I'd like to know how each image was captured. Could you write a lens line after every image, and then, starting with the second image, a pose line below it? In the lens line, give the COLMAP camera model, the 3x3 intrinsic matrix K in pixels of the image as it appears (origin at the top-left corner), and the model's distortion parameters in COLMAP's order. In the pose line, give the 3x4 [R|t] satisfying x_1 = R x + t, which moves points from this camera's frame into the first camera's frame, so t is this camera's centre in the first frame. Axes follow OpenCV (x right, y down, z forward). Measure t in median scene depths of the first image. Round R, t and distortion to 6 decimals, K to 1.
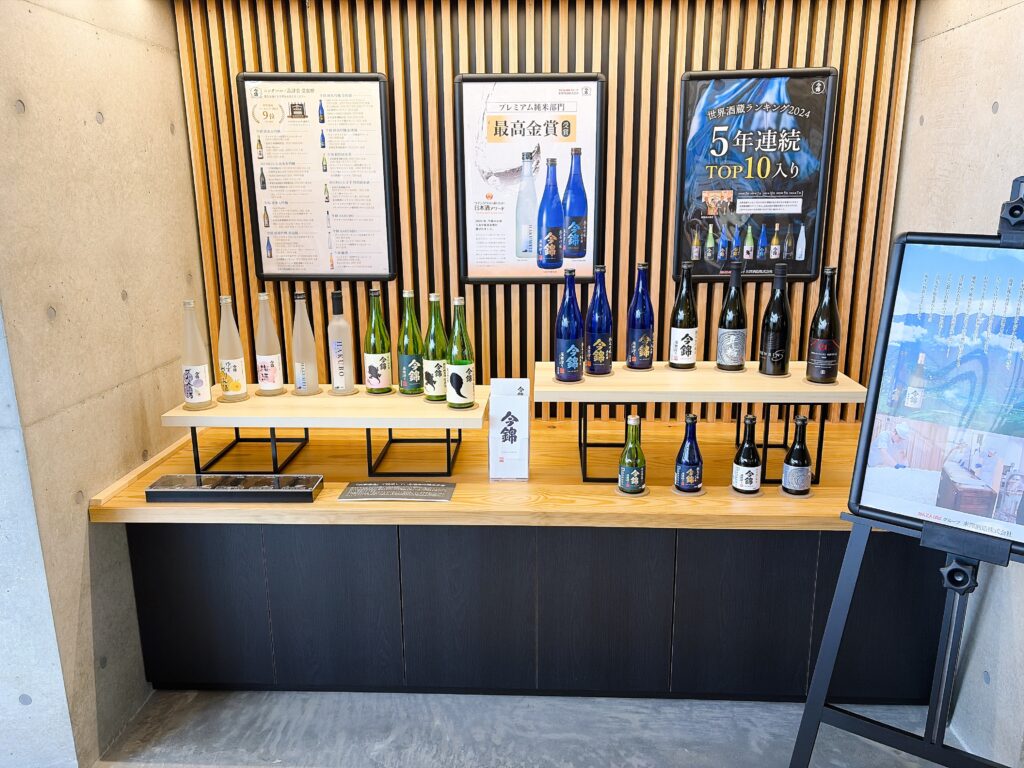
lens RADIAL K [[775.9, 0, 509.3], [0, 775.9, 380.5], [0, 0, 1]] dist [0.029963, -0.018823]
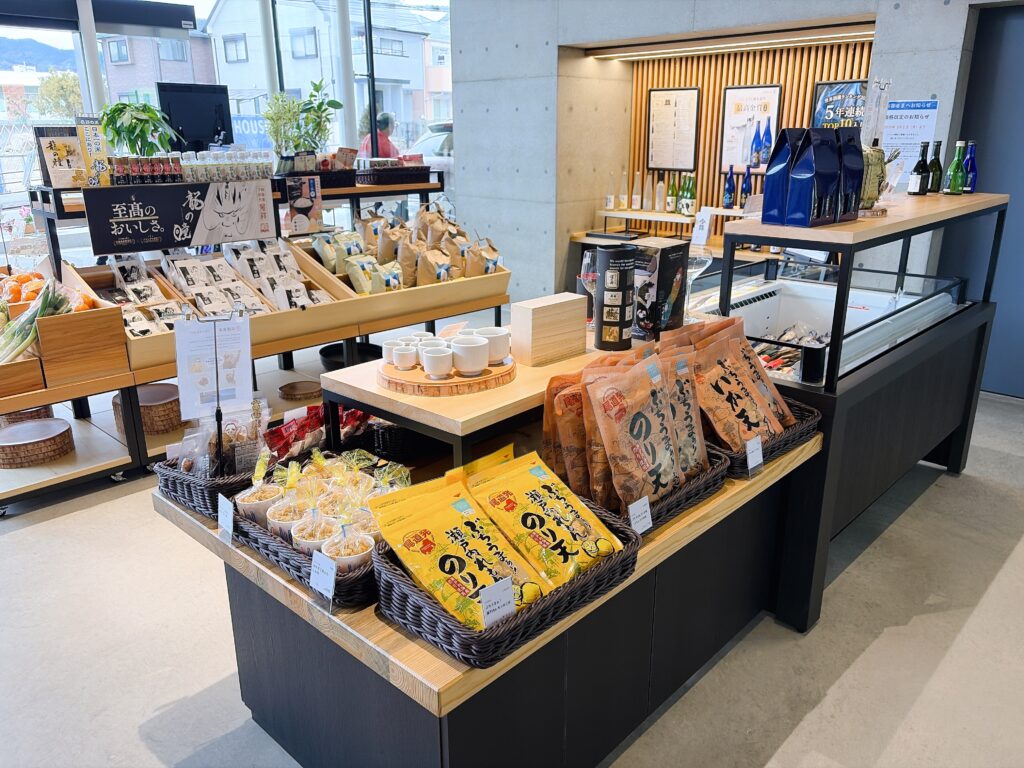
lens RADIAL K [[775.9, 0, 515.3], [0, 775.9, 383.7], [0, 0, 1]] dist [0.029963, -0.018823]
pose [[0.754889, 0.206135, -0.622616, 1.163183], [-0.163022, 0.978504, 0.126307, 0.326441], [0.635268, 0.006153, 0.772267, -1.327337]]
